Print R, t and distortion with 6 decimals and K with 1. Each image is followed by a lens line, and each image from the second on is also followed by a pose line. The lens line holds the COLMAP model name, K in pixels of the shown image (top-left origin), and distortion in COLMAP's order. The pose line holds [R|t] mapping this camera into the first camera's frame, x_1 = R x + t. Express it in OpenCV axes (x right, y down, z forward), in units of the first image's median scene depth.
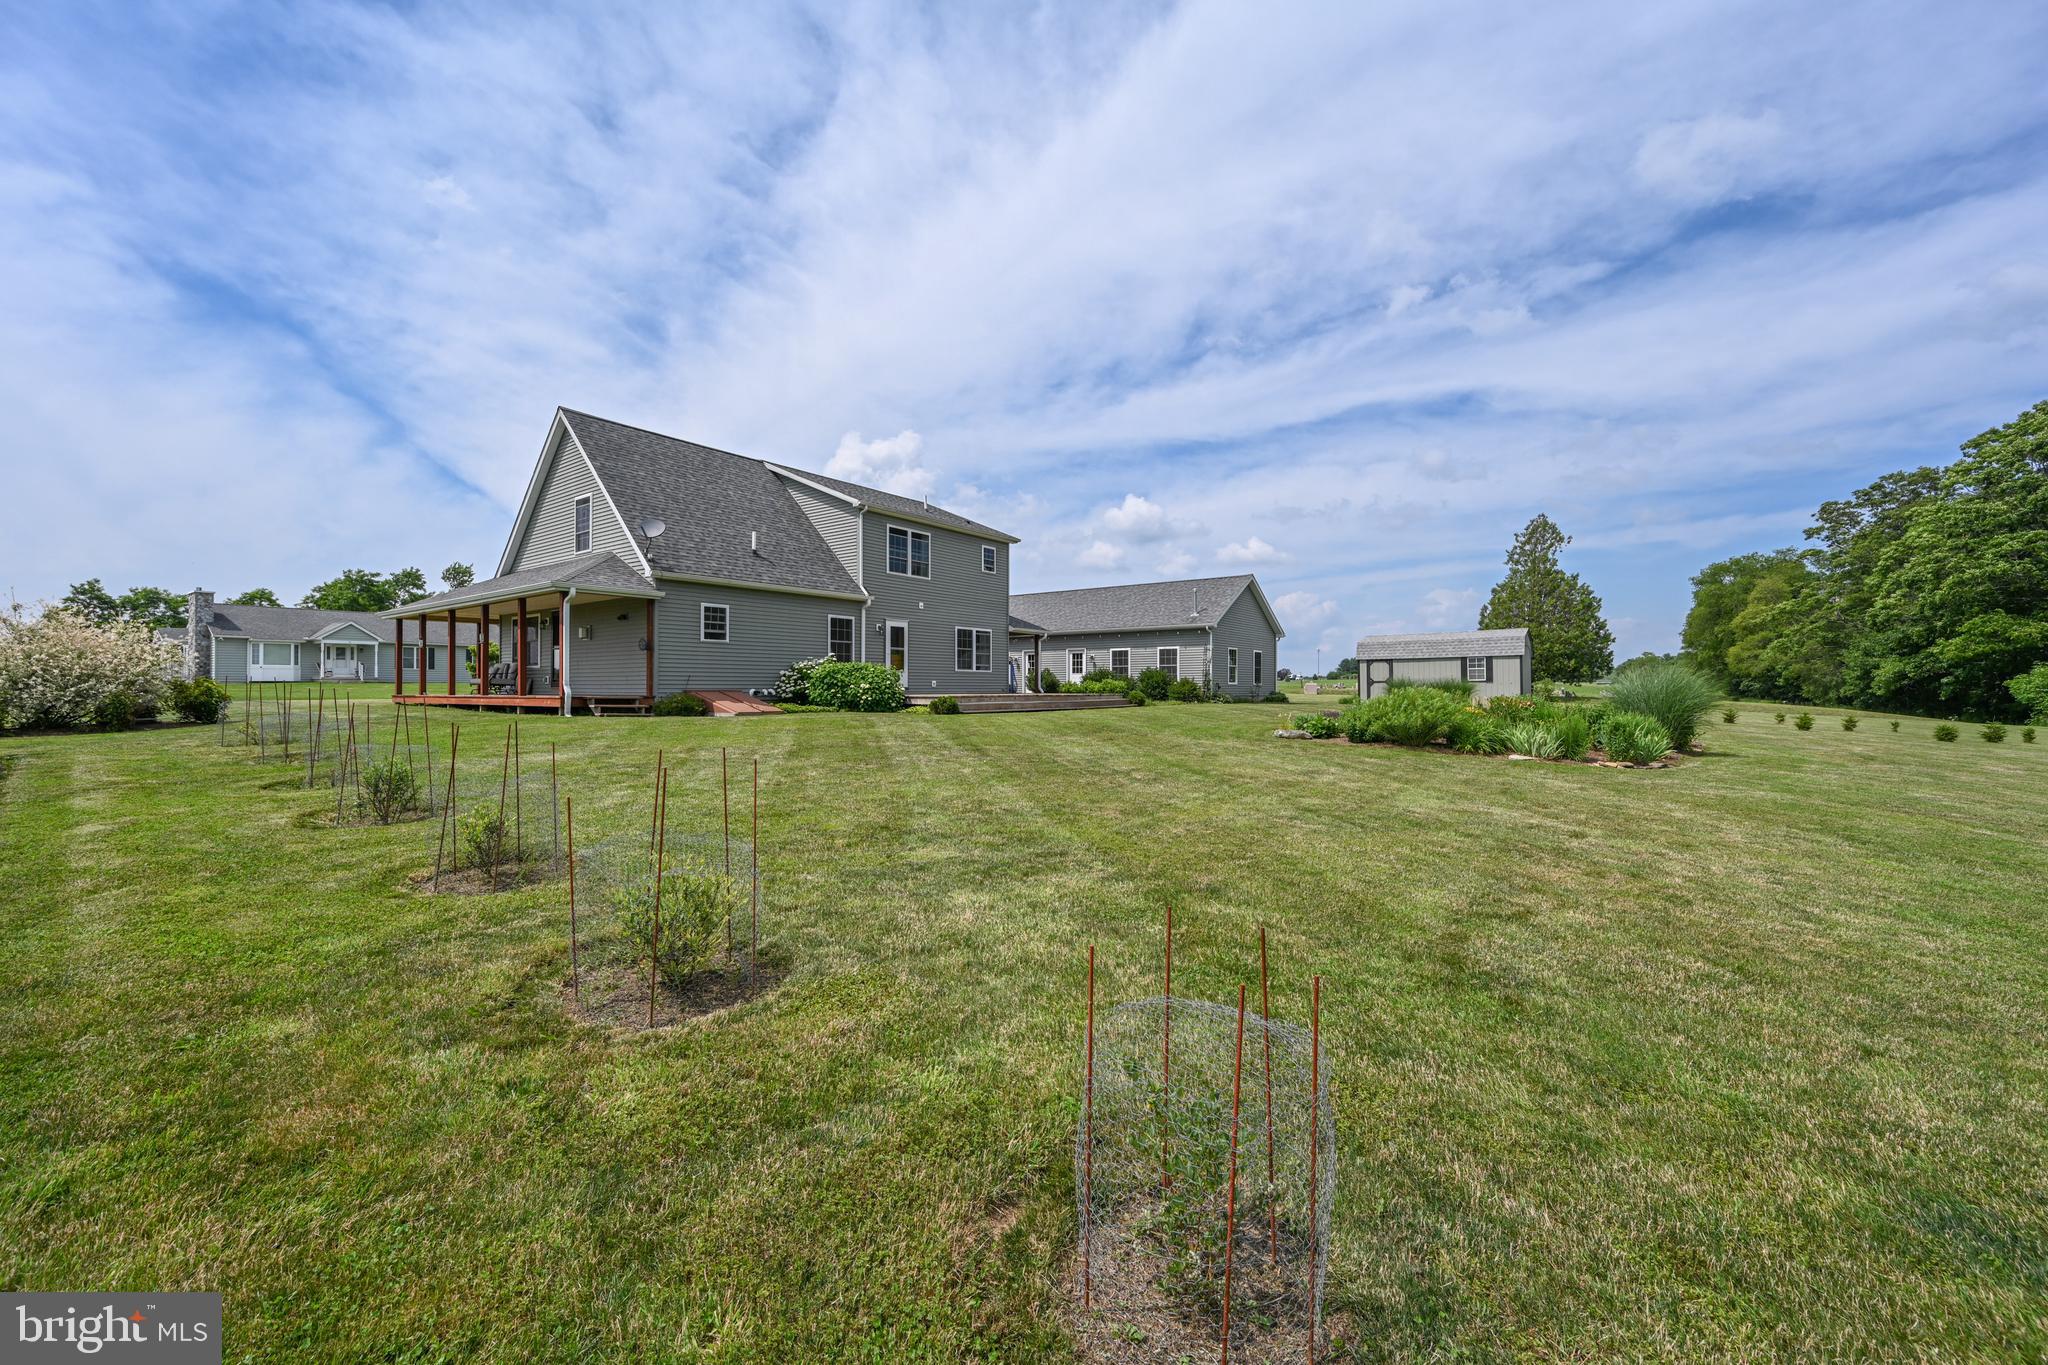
lens RADIAL K [[805.0, 0, 1018.3], [0, 805.0, 705.5], [0, 0, 1]] dist [0.001858, -0.000293]
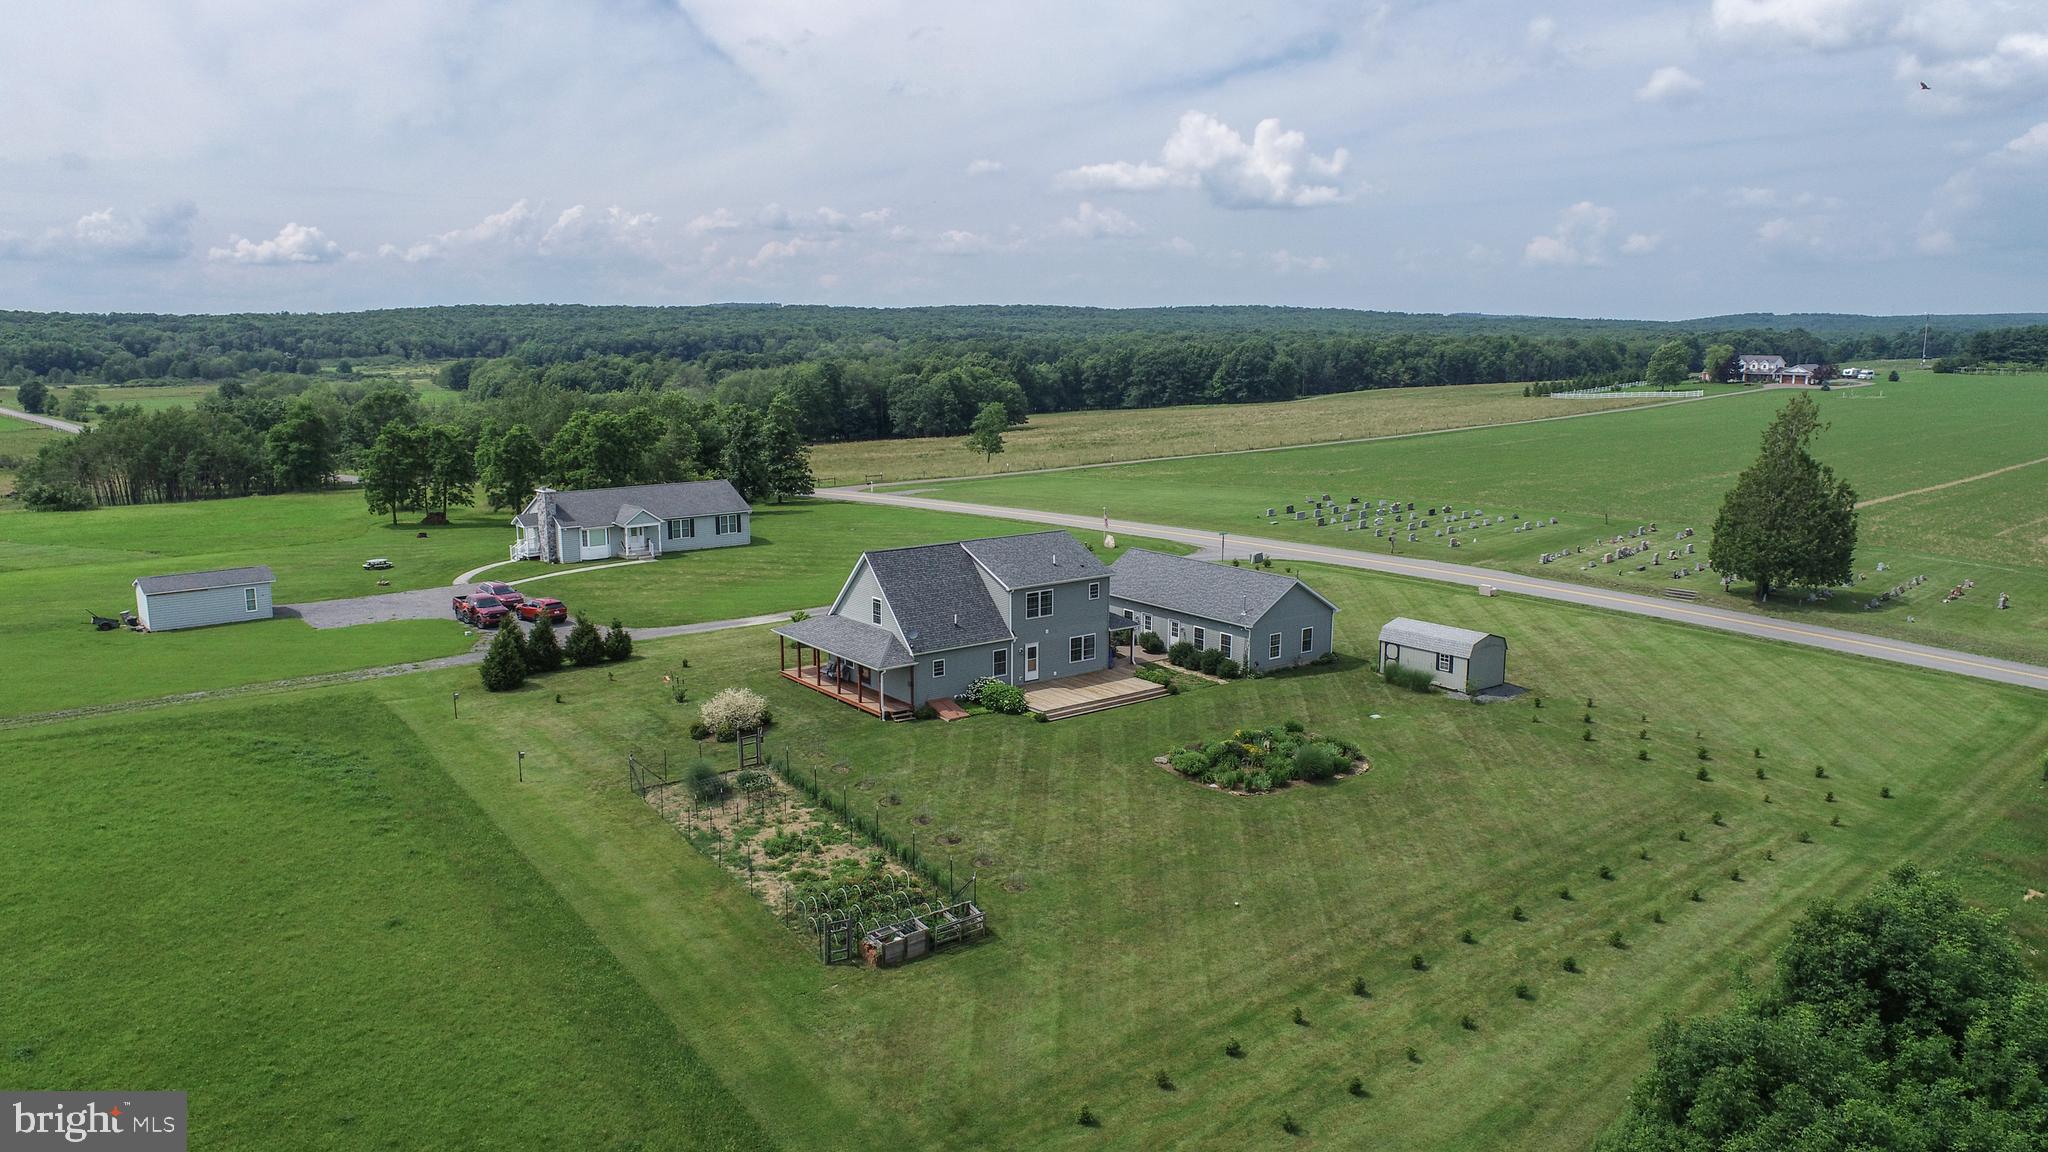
lens RADIAL K [[1391.0, 0, 1021.2], [0, 1391.0, 582.6], [0, 0, 1]] dist [-0.011206, 0.005454]
pose [[0.964691, 0.050281, -0.258540, 0.042834], [-0.008025, 0.986764, 0.161966, -0.051291], [0.263261, -0.154172, 0.952326, -0.133534]]
